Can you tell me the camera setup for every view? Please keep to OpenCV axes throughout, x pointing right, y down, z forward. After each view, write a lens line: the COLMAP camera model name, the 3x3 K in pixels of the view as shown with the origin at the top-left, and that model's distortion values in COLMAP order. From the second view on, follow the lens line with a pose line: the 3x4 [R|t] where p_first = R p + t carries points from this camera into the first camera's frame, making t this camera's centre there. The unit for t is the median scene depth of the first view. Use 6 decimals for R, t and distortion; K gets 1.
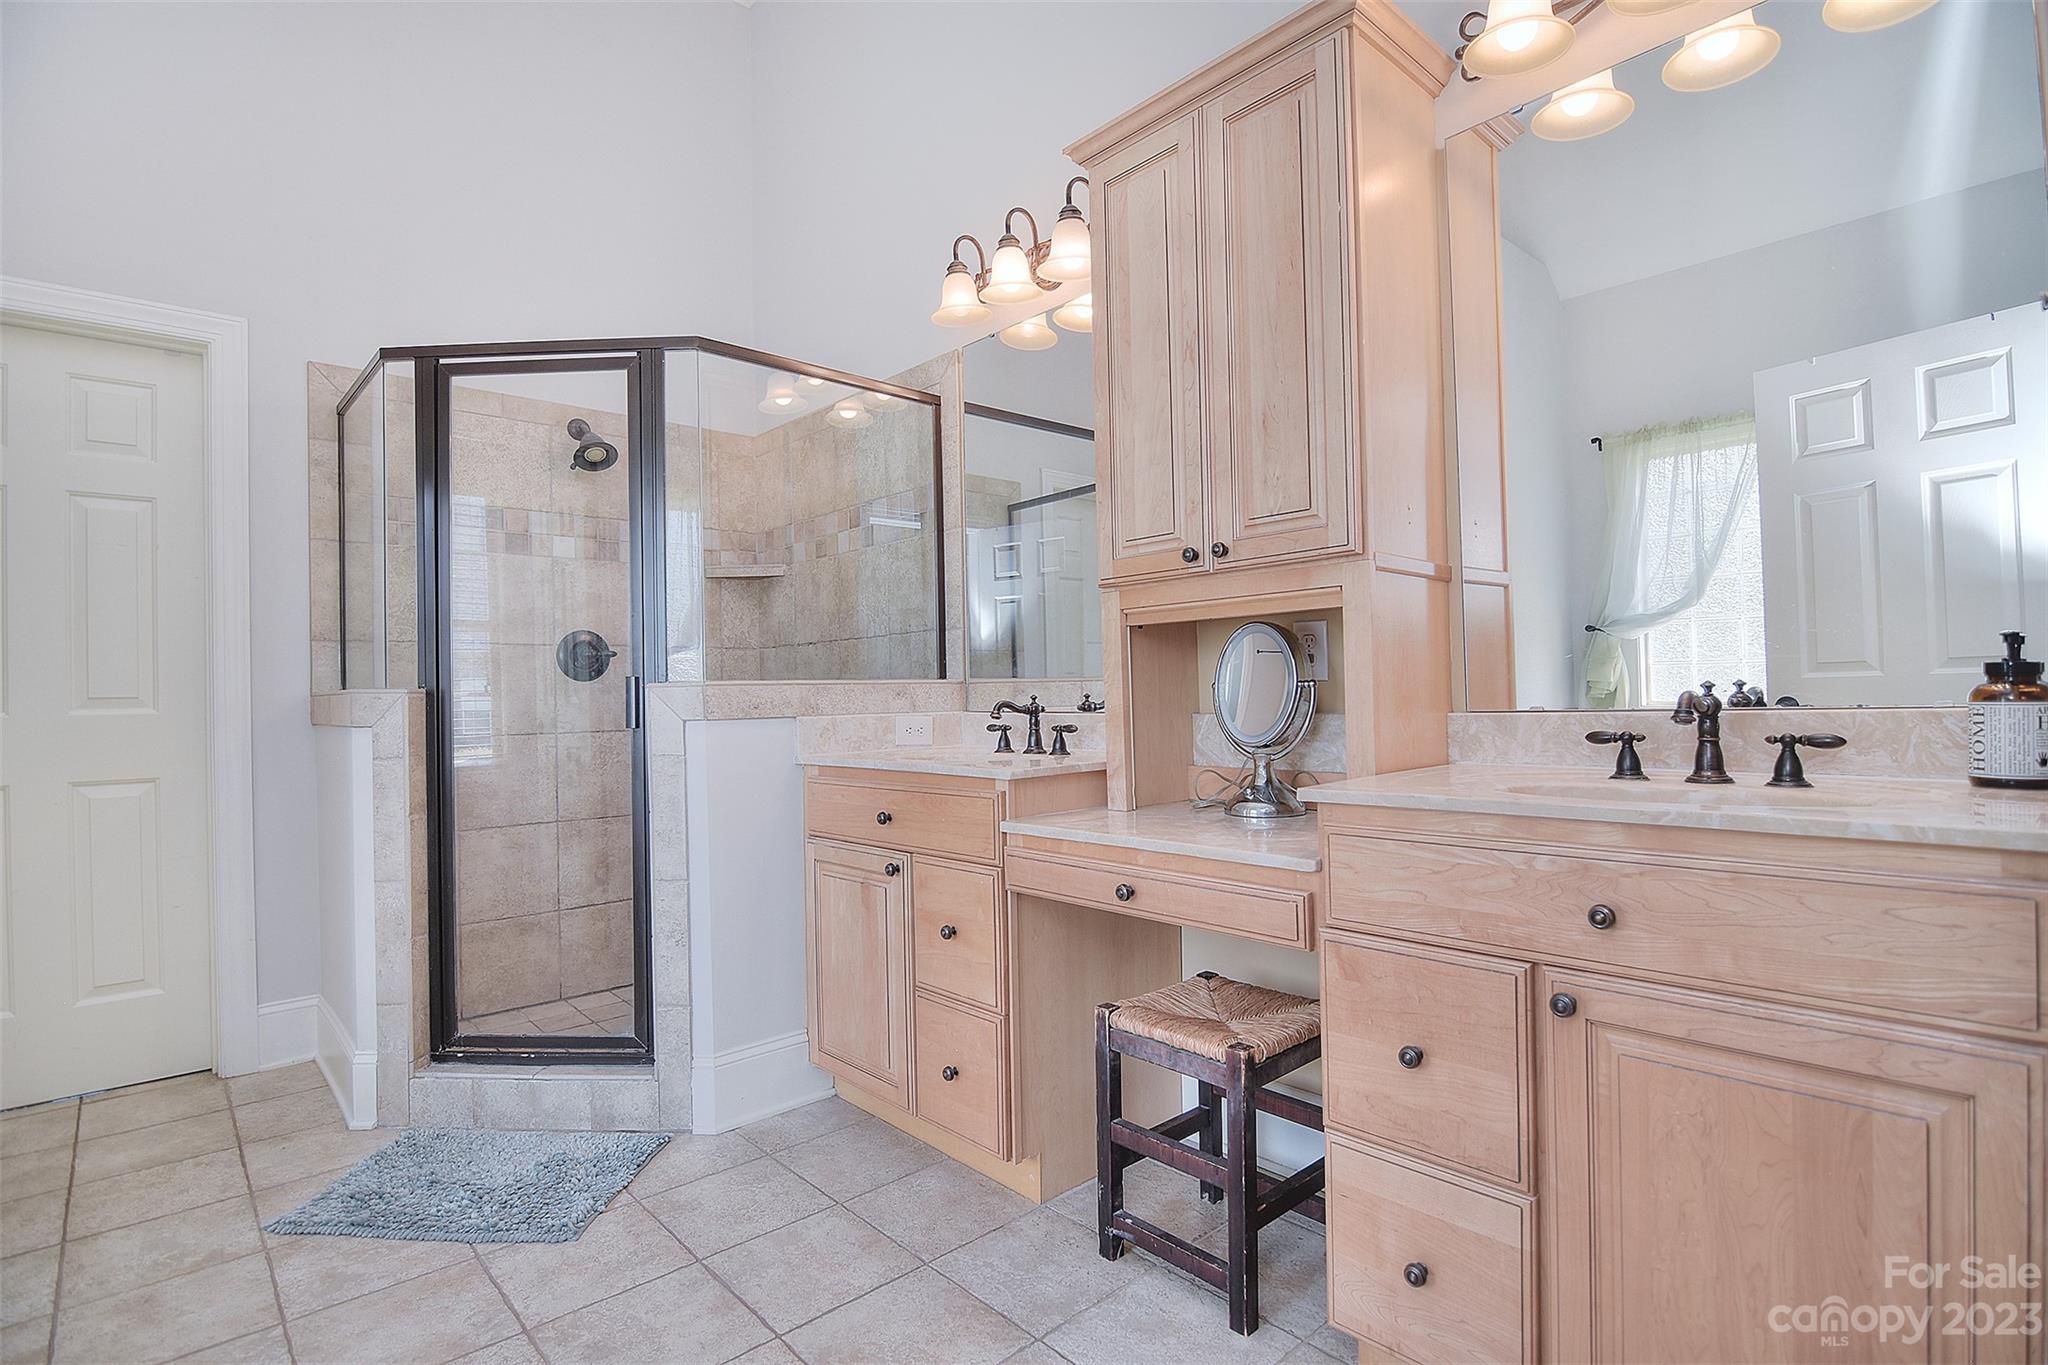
lens RADIAL K [[990.7, 0, 1023.8], [0, 990.7, 690.8], [0, 0, 1]] dist [-0.003883, -0.010904]
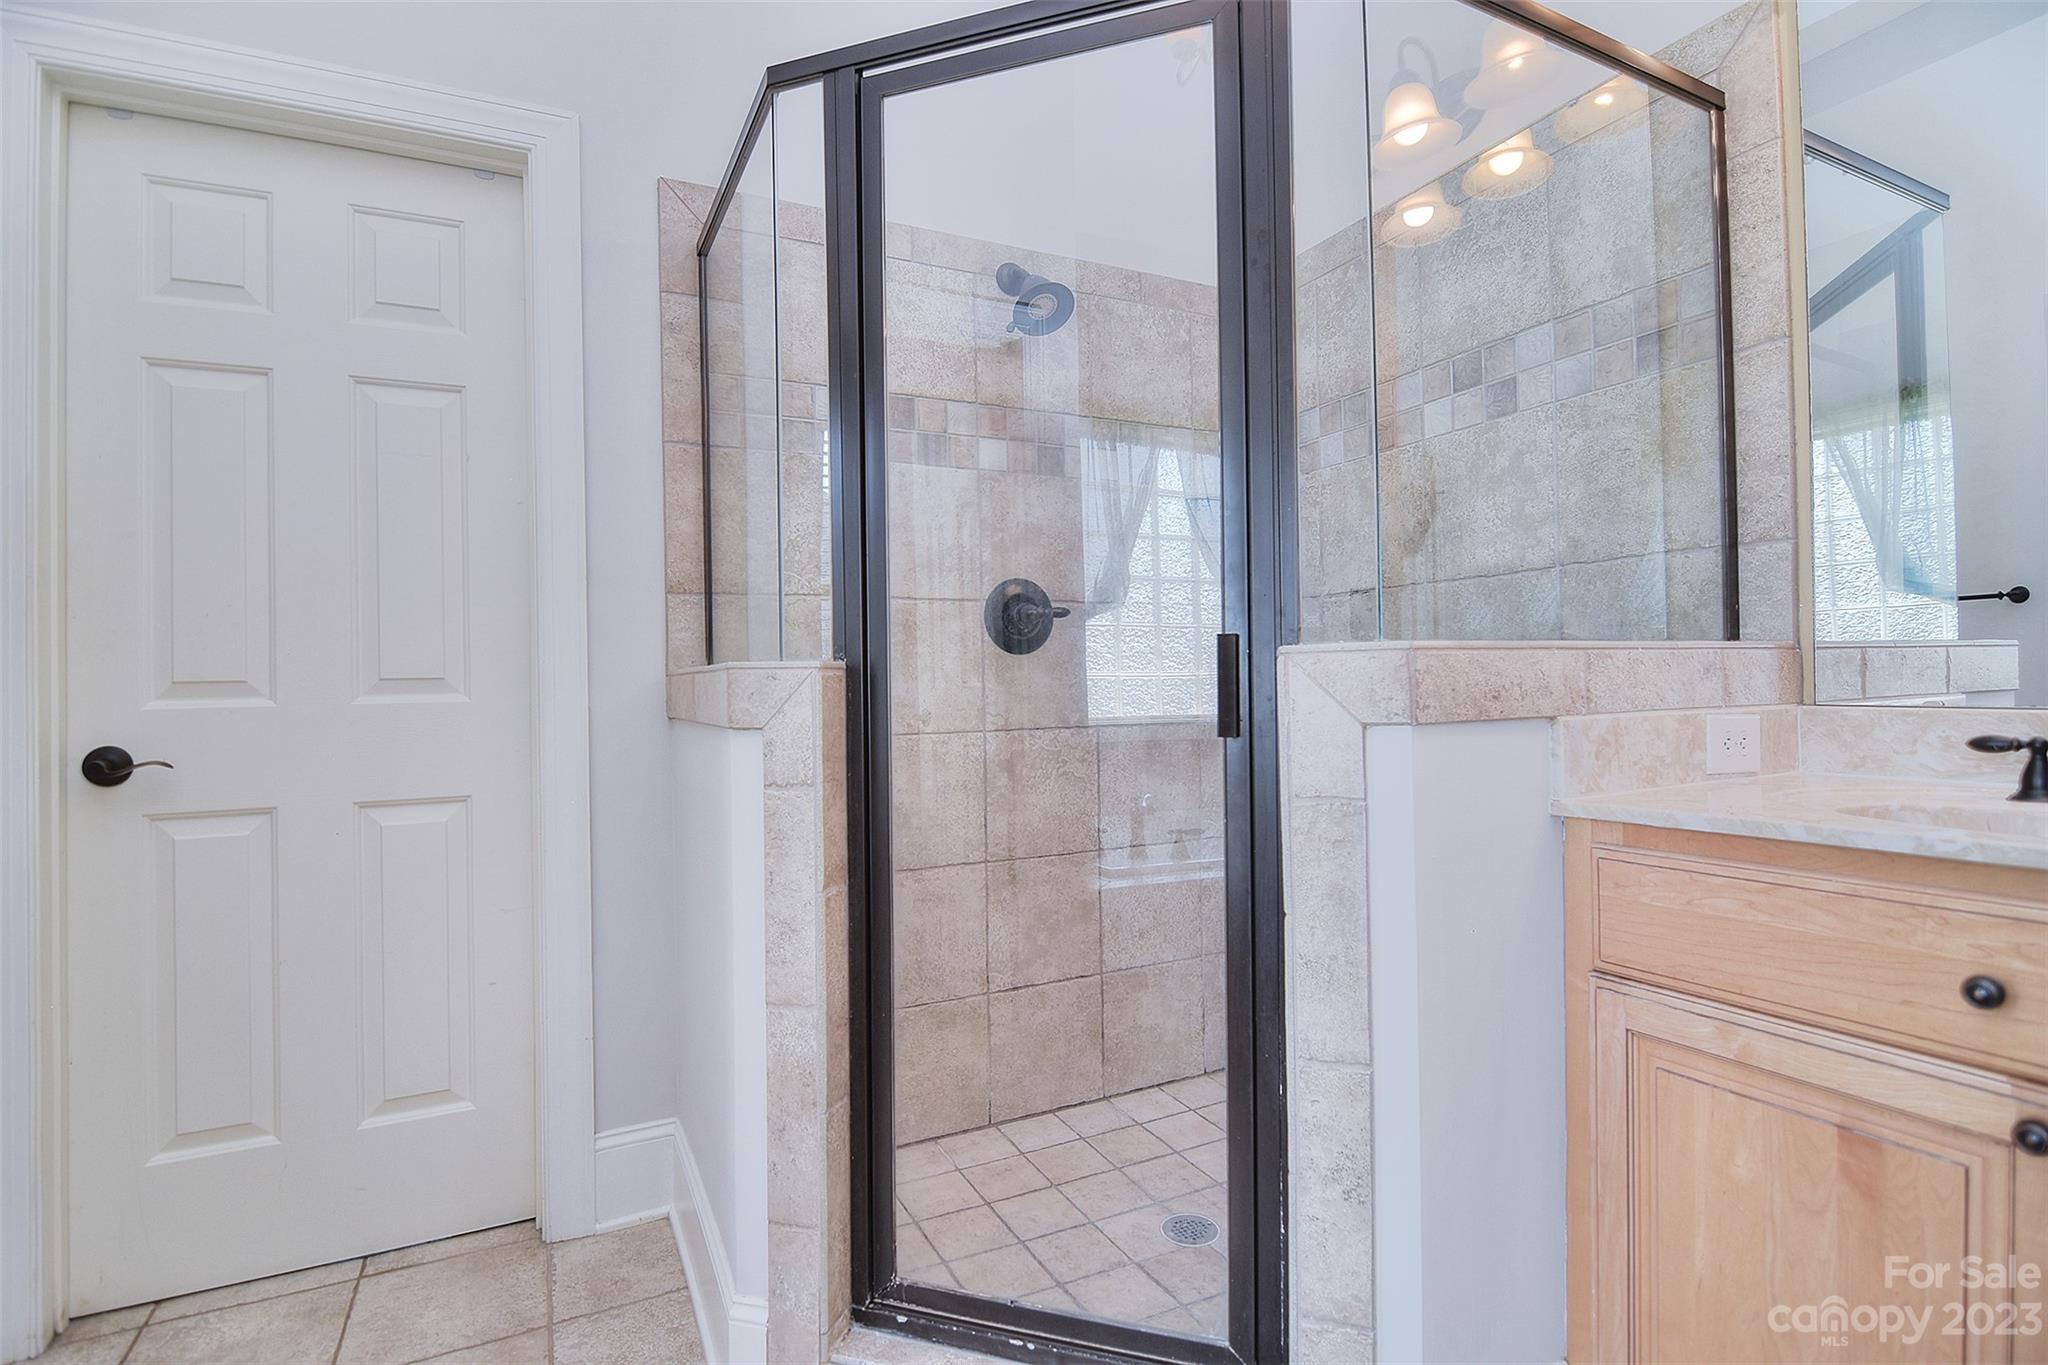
lens RADIAL K [[990.7, 0, 1031.1], [0, 990.7, 675.0], [0, 0, 1]] dist [-0.003883, -0.010904]
pose [[0.963077, -0.002448, -0.269217, -0.321304], [0.002944, 0.999995, 0.001441, 0.004822], [0.269212, -0.002180, 0.963079, 0.444200]]
